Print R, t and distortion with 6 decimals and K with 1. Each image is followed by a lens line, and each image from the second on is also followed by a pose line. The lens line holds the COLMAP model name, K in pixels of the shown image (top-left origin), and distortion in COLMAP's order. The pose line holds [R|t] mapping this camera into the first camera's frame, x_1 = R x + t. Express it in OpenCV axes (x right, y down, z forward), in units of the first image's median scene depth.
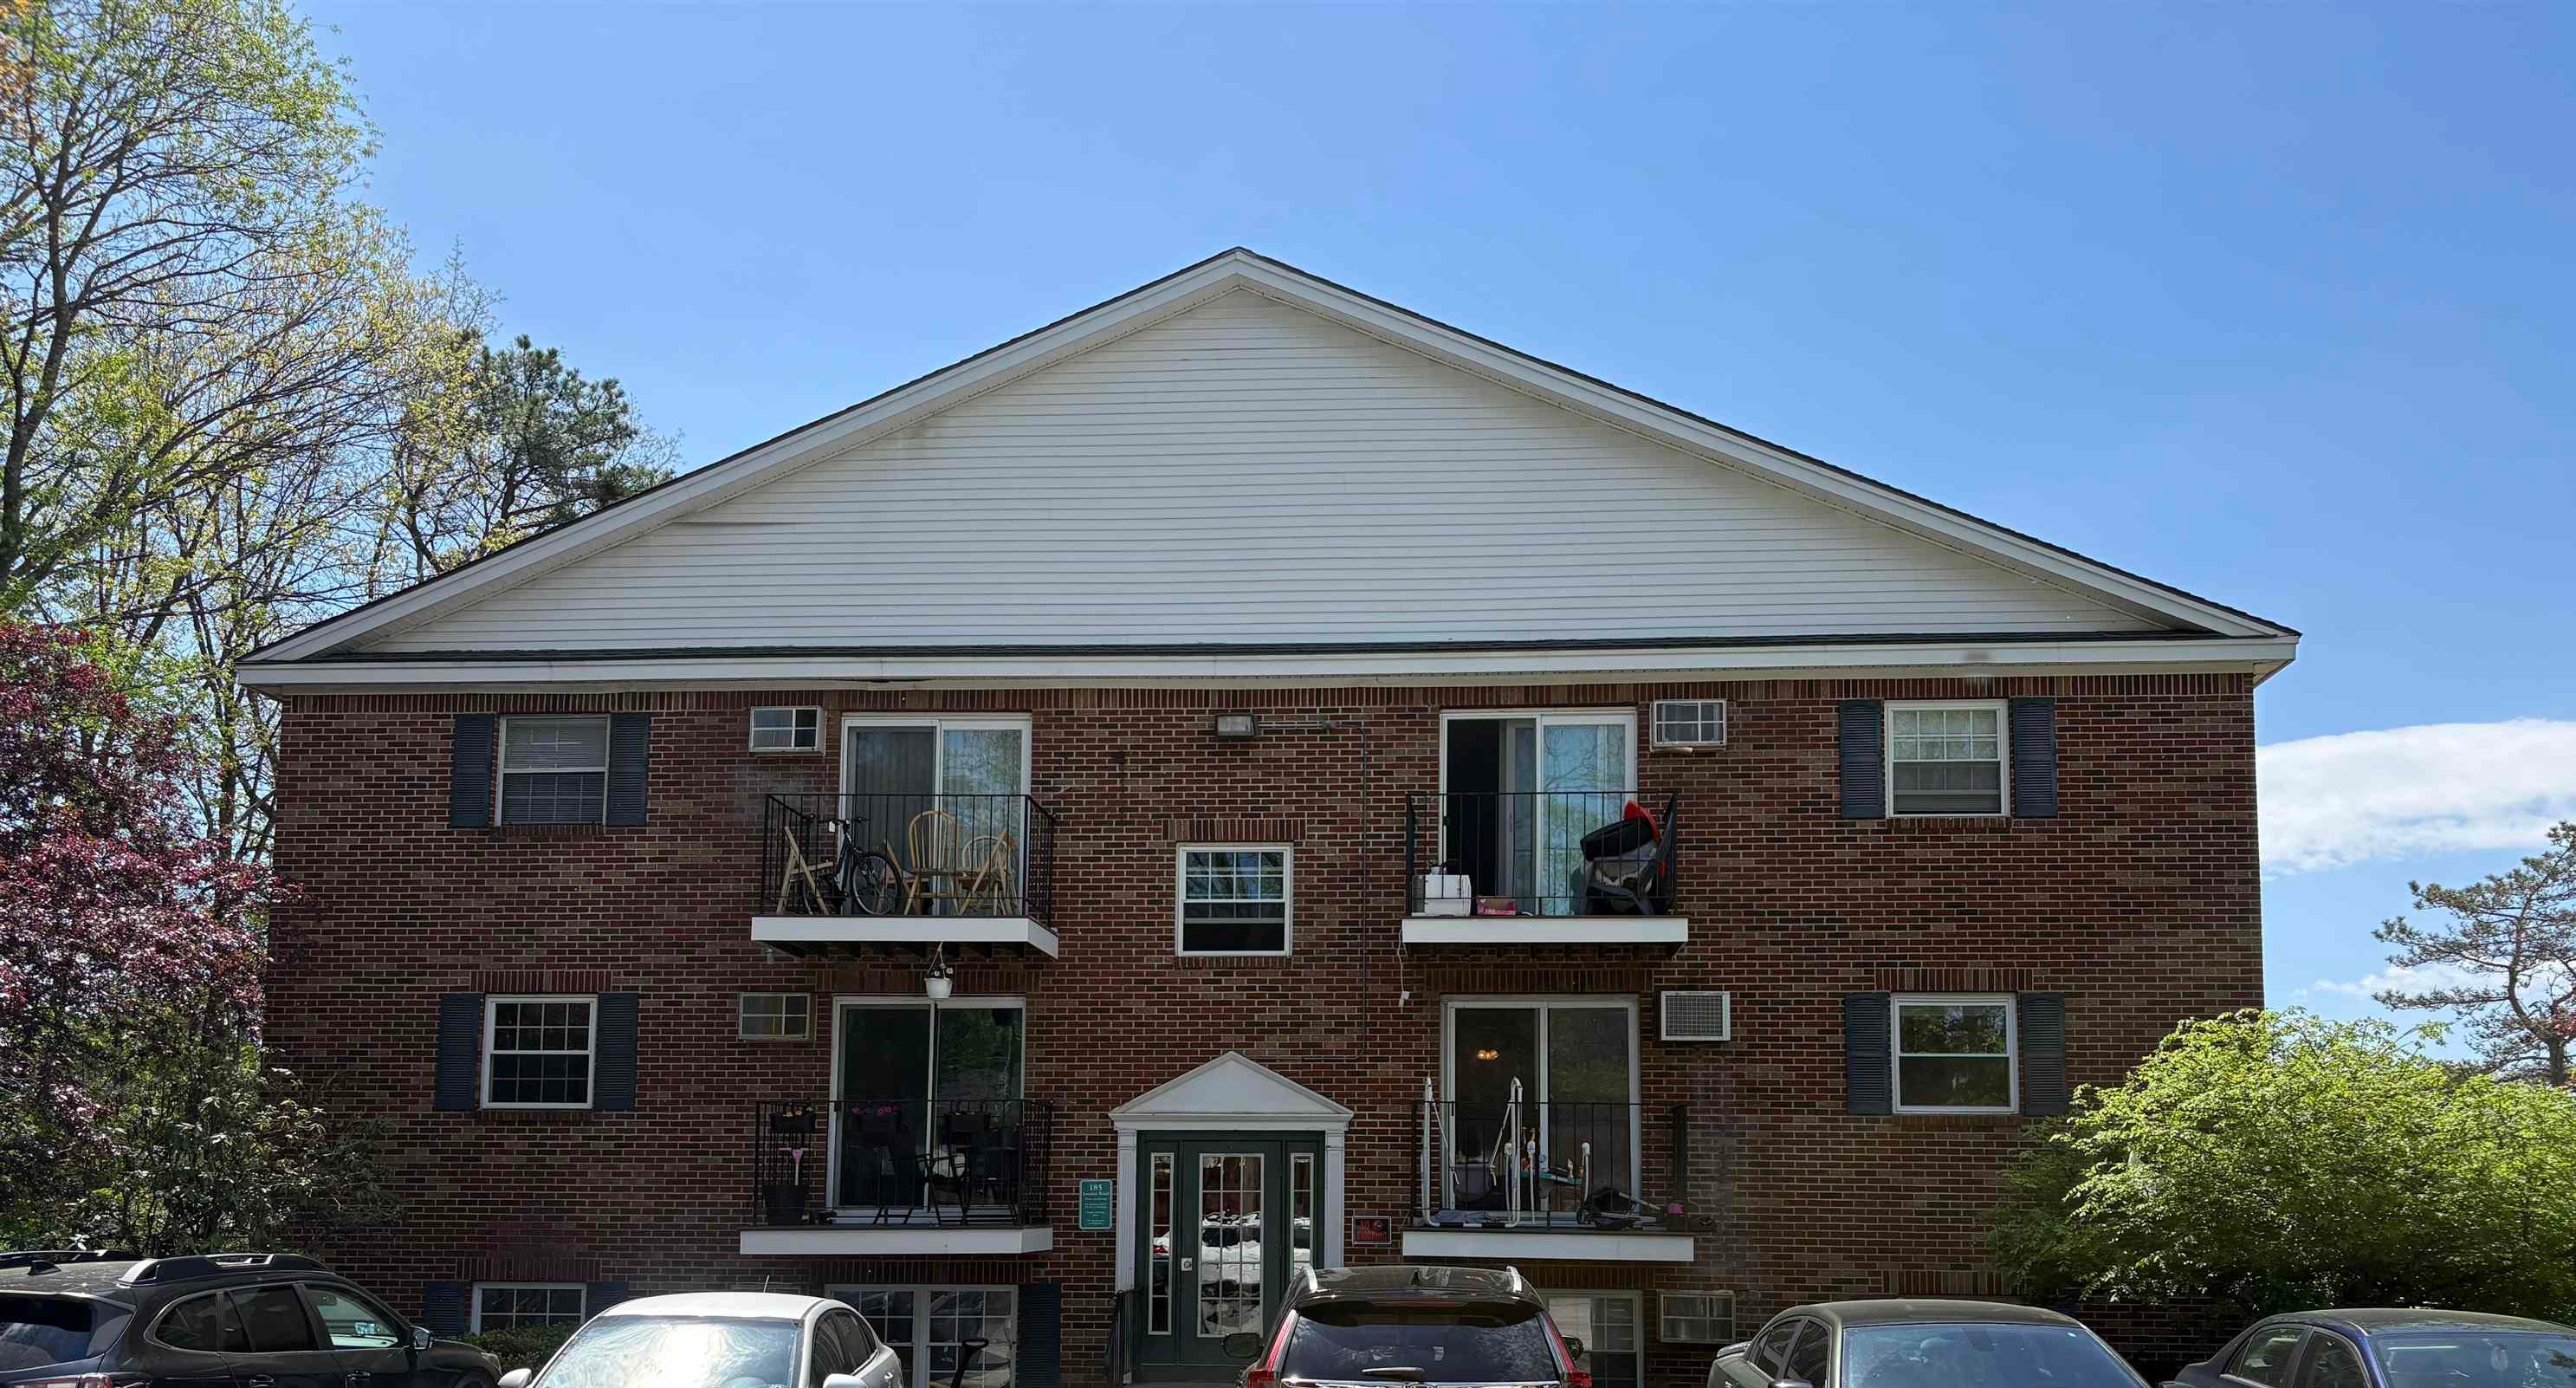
lens RADIAL K [[1880.5, 0, 1288.0], [0, 1880.5, 694.0], [0, 0, 1]] dist [0.000078, -0.000092]
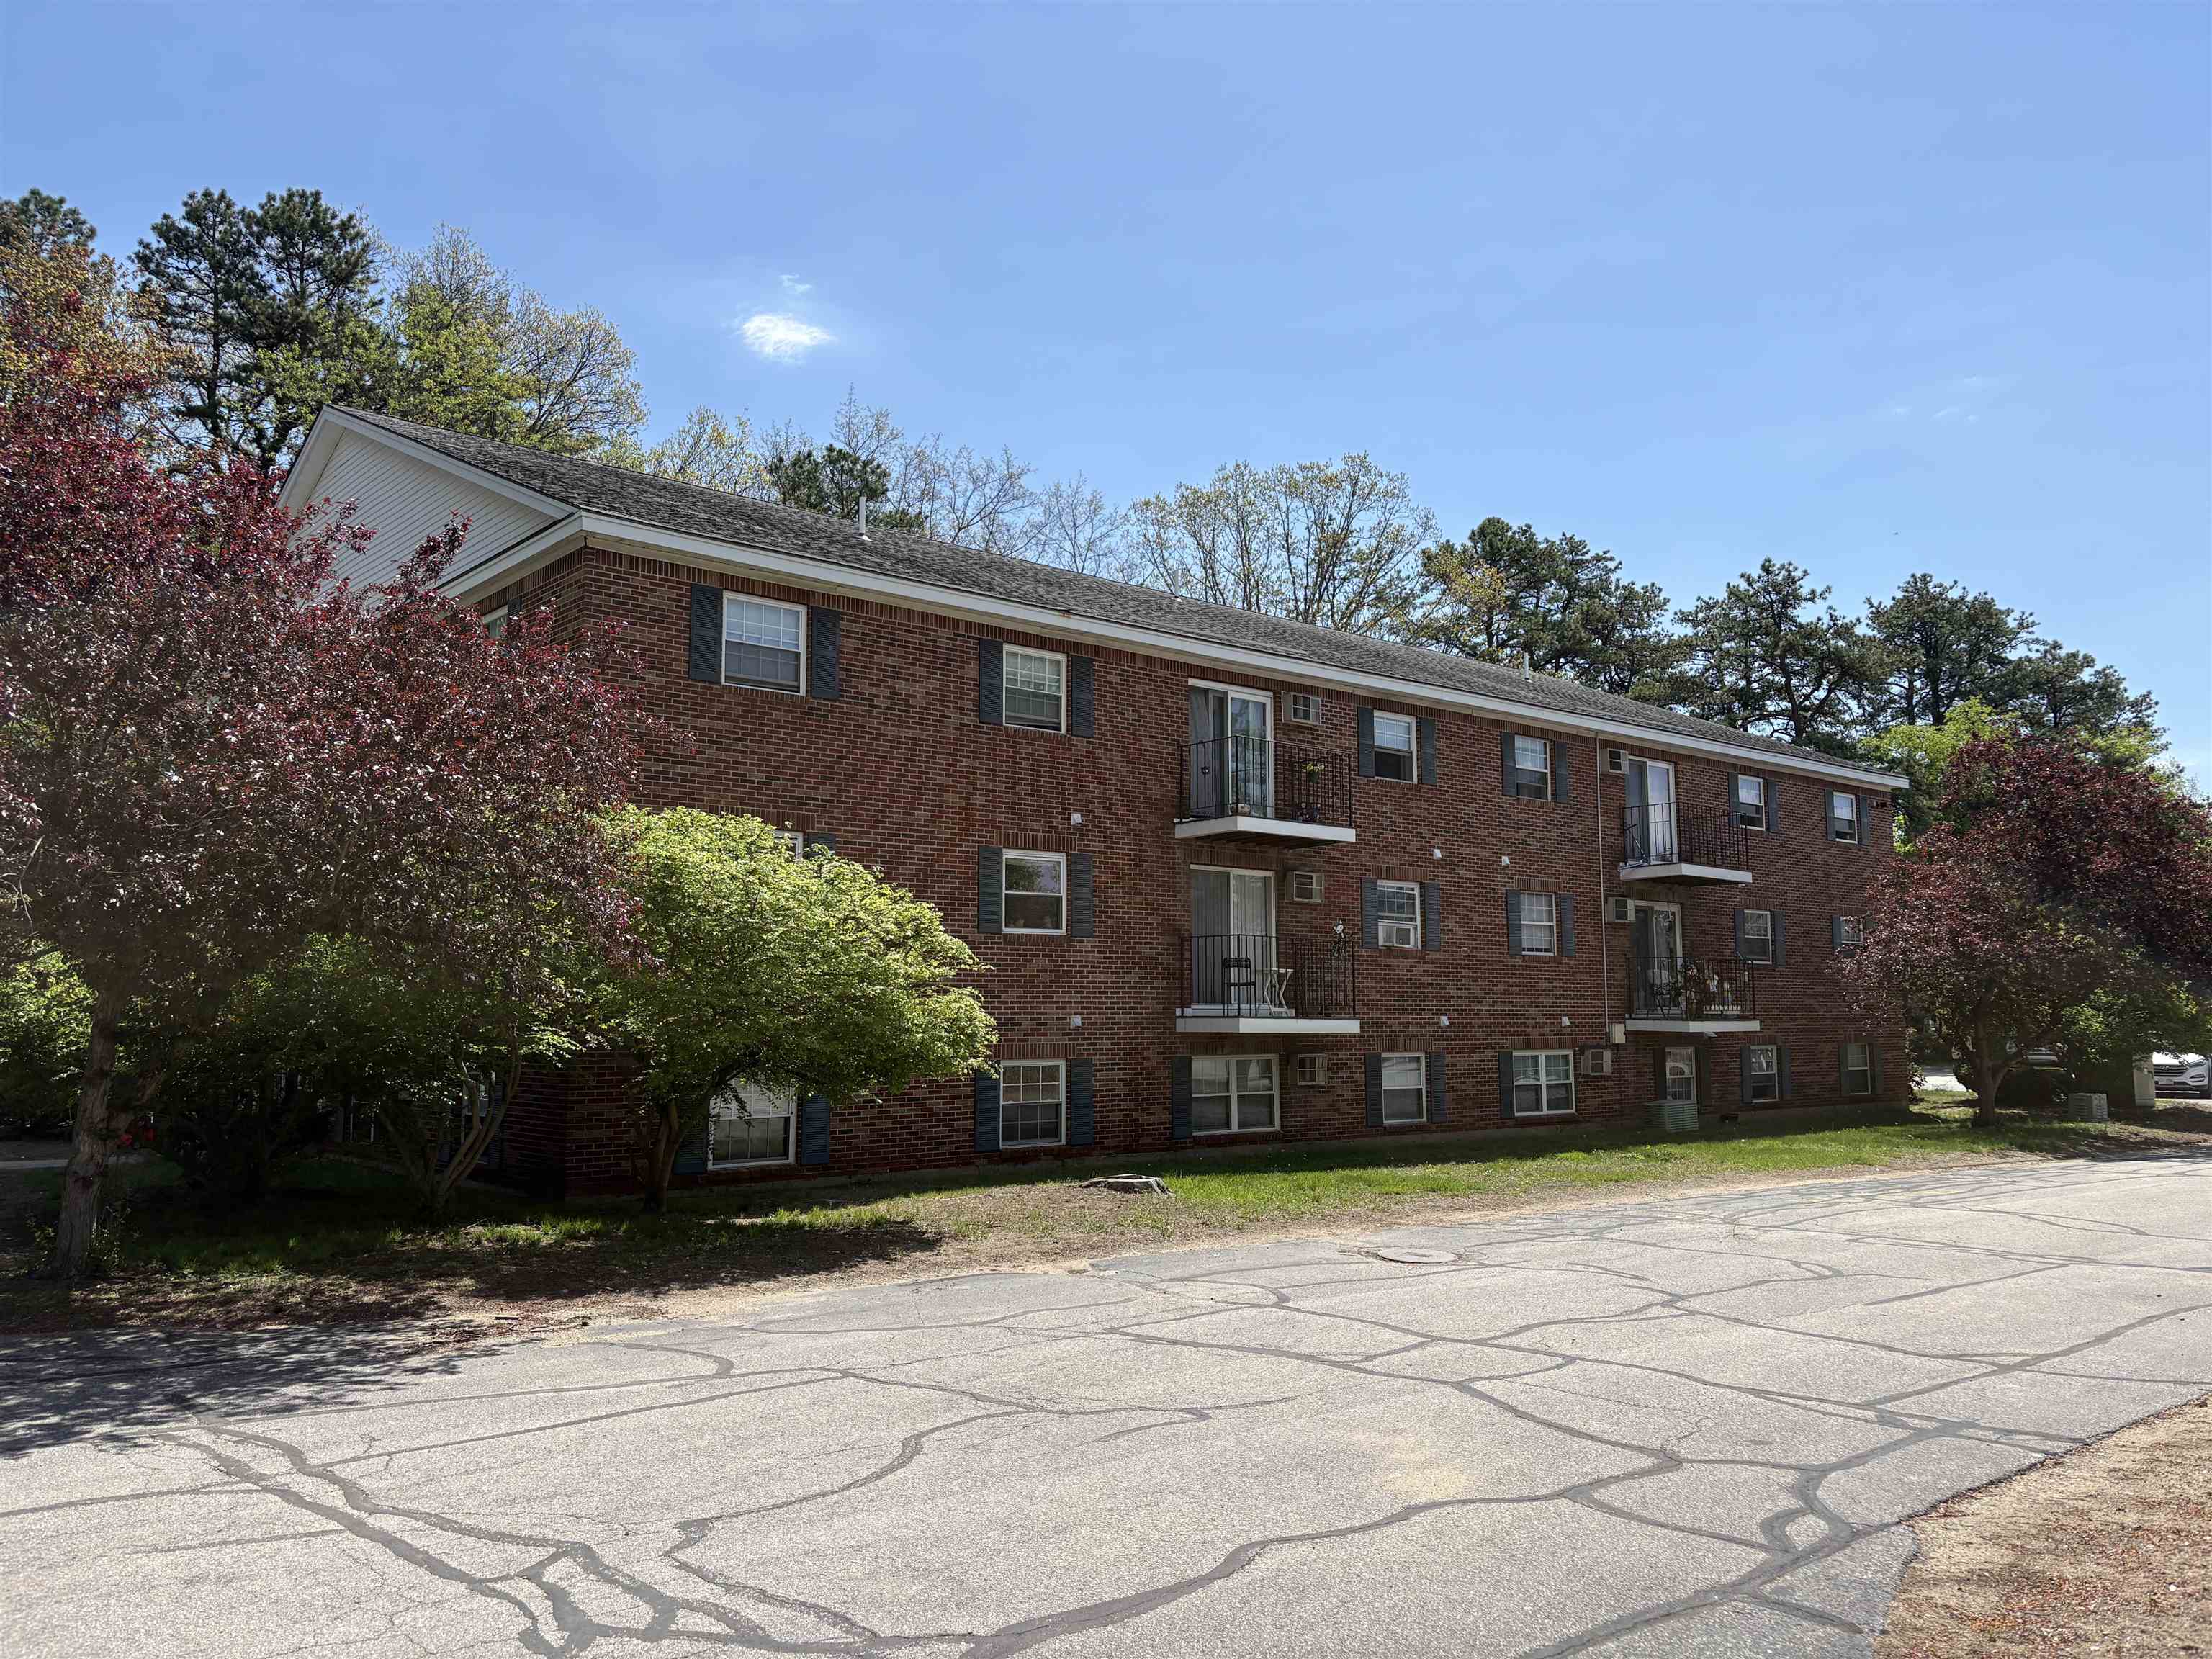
lens RADIAL K [[1675.0, 0, 1106.0], [0, 1675.0, 829.5], [0, 0, 1]] dist [0.001790, 0.000113]
pose [[0.720982, 0.074793, 0.688905, -0.520459], [-0.192064, 0.976777, 0.094960, 0.006993], [-0.665805, -0.200779, 0.718604, 0.023156]]
